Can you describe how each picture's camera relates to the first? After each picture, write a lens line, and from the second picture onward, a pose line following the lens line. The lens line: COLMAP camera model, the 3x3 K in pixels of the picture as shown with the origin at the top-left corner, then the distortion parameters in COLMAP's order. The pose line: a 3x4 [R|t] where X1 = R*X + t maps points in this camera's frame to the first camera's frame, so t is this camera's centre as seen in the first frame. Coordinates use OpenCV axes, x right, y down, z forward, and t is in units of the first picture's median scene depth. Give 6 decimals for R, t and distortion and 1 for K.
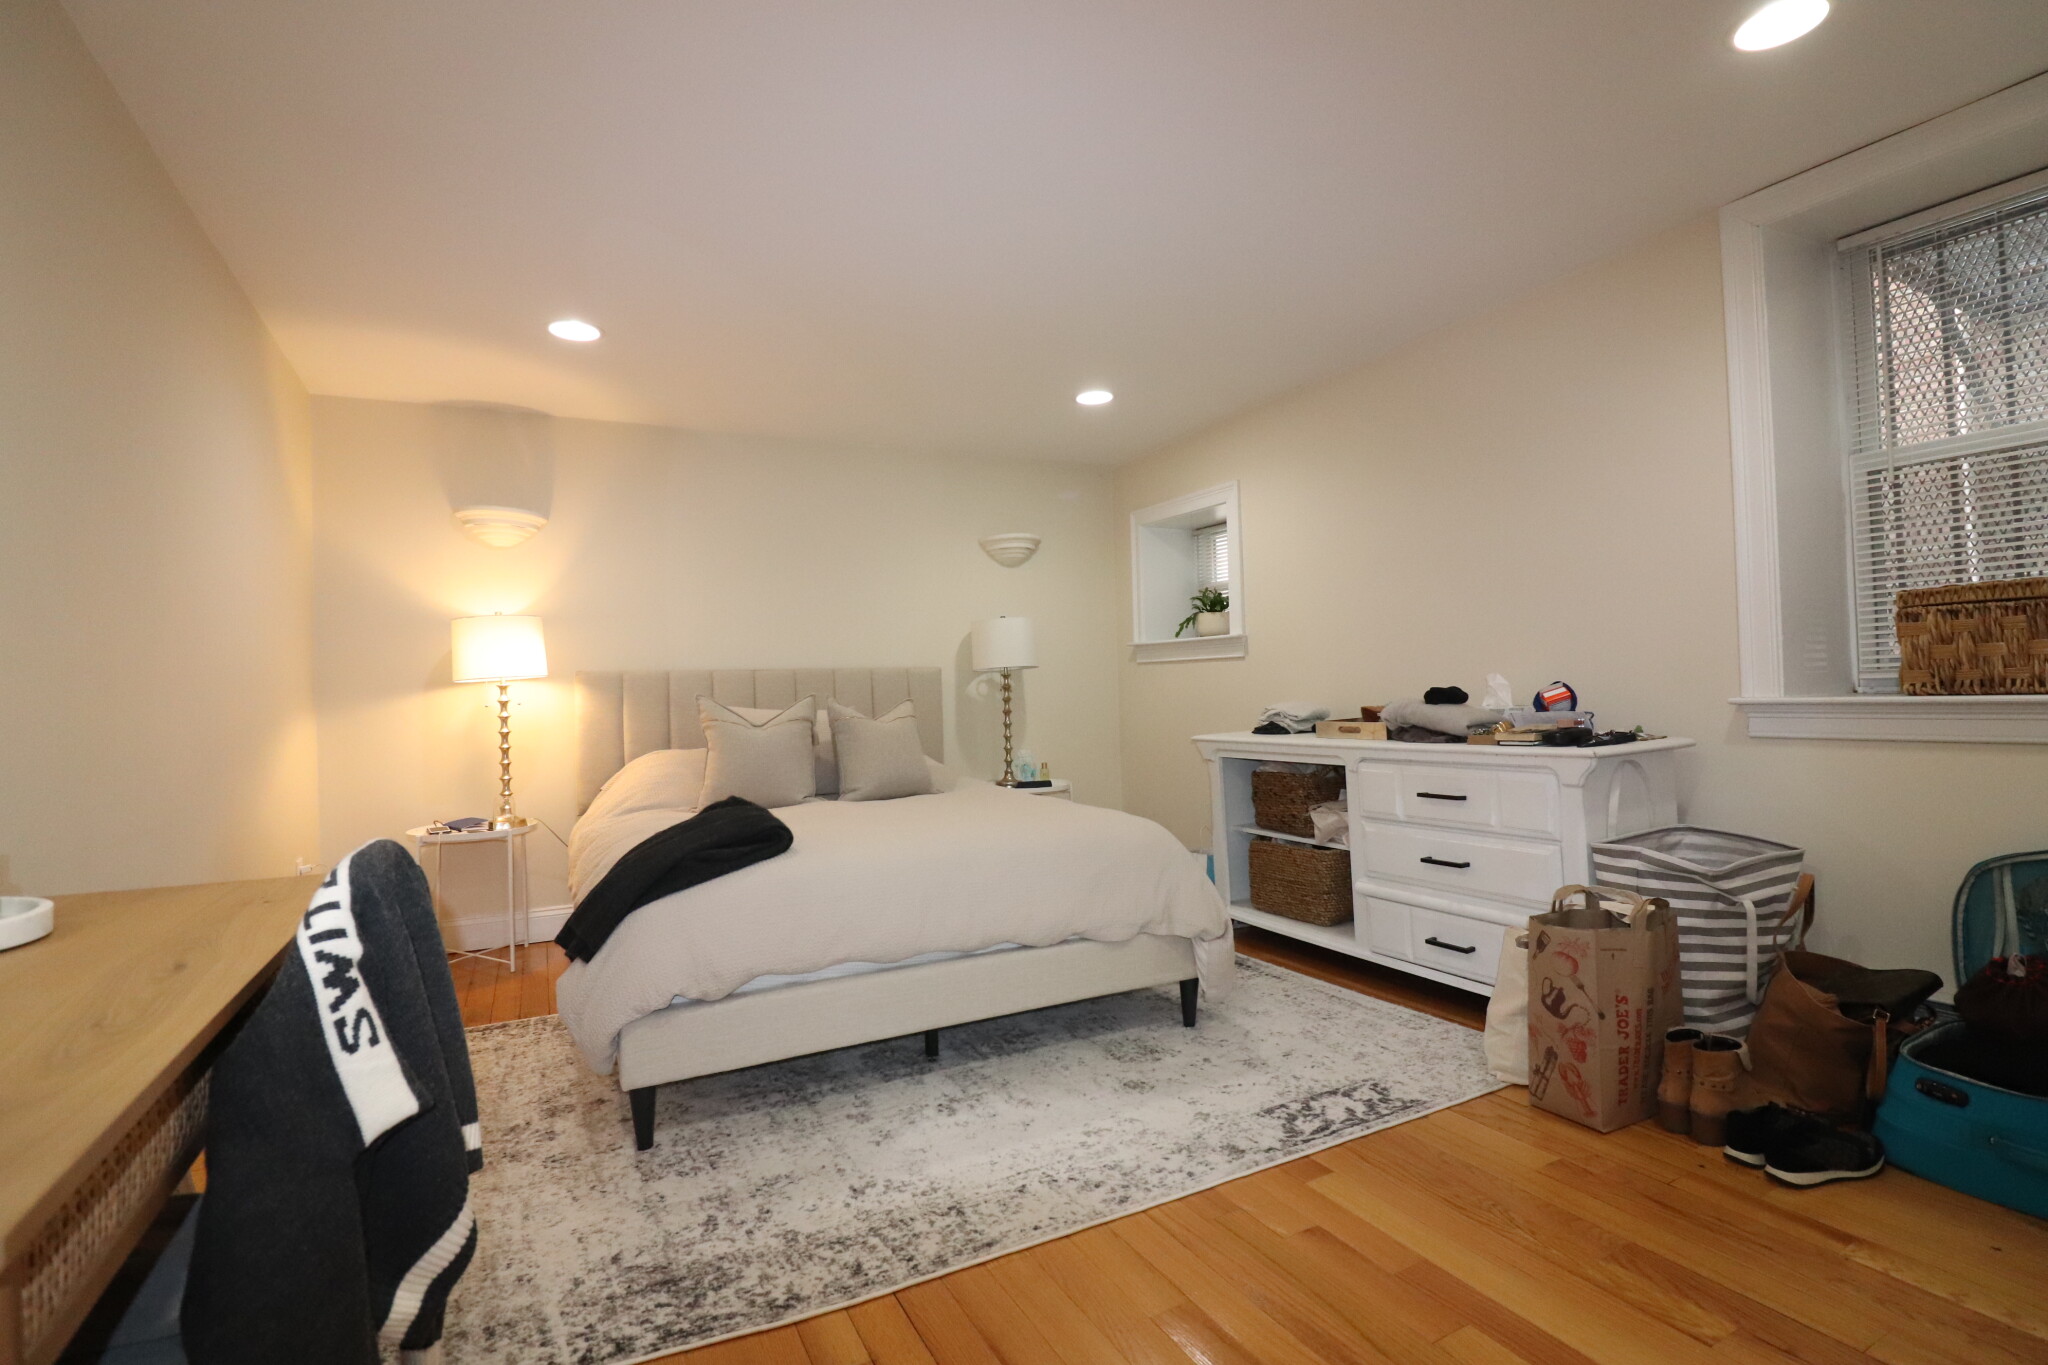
lens RADIAL K [[954.5, 0, 1012.8], [0, 954.5, 681.4], [0, 0, 1]] dist [-0.010373, -0.002216]
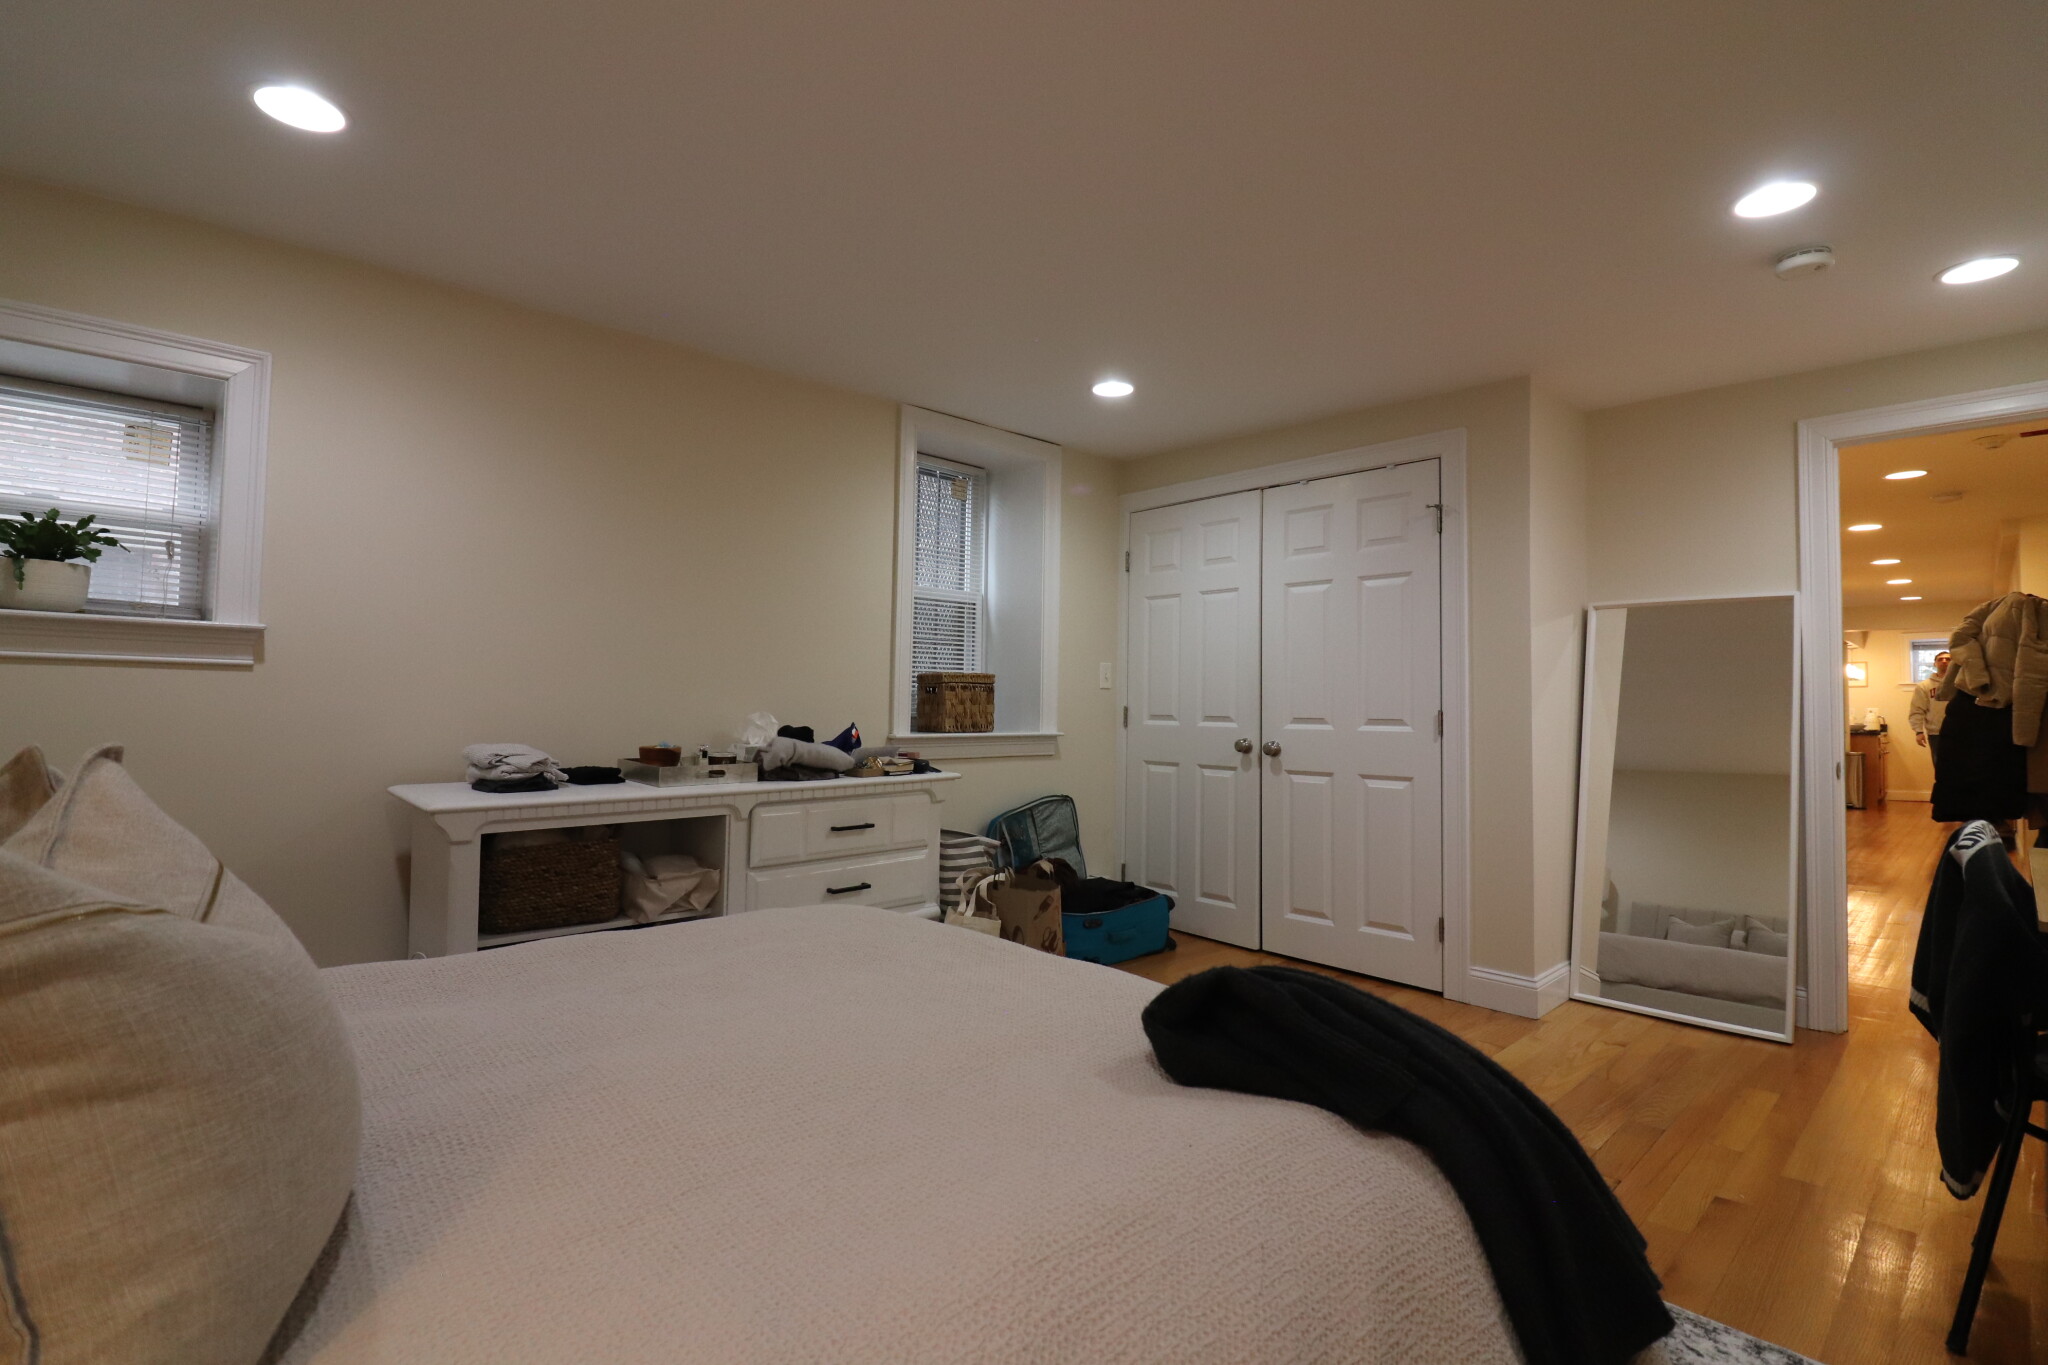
lens RADIAL K [[954.5, 0, 1021.3], [0, 954.5, 671.8], [0, 0, 1]] dist [-0.010373, -0.002216]
pose [[-0.277901, 0.058231, 0.958843, -0.775441], [-0.013936, 0.997812, -0.064637, 0.013227], [-0.960509, -0.031325, -0.276481, 1.318506]]
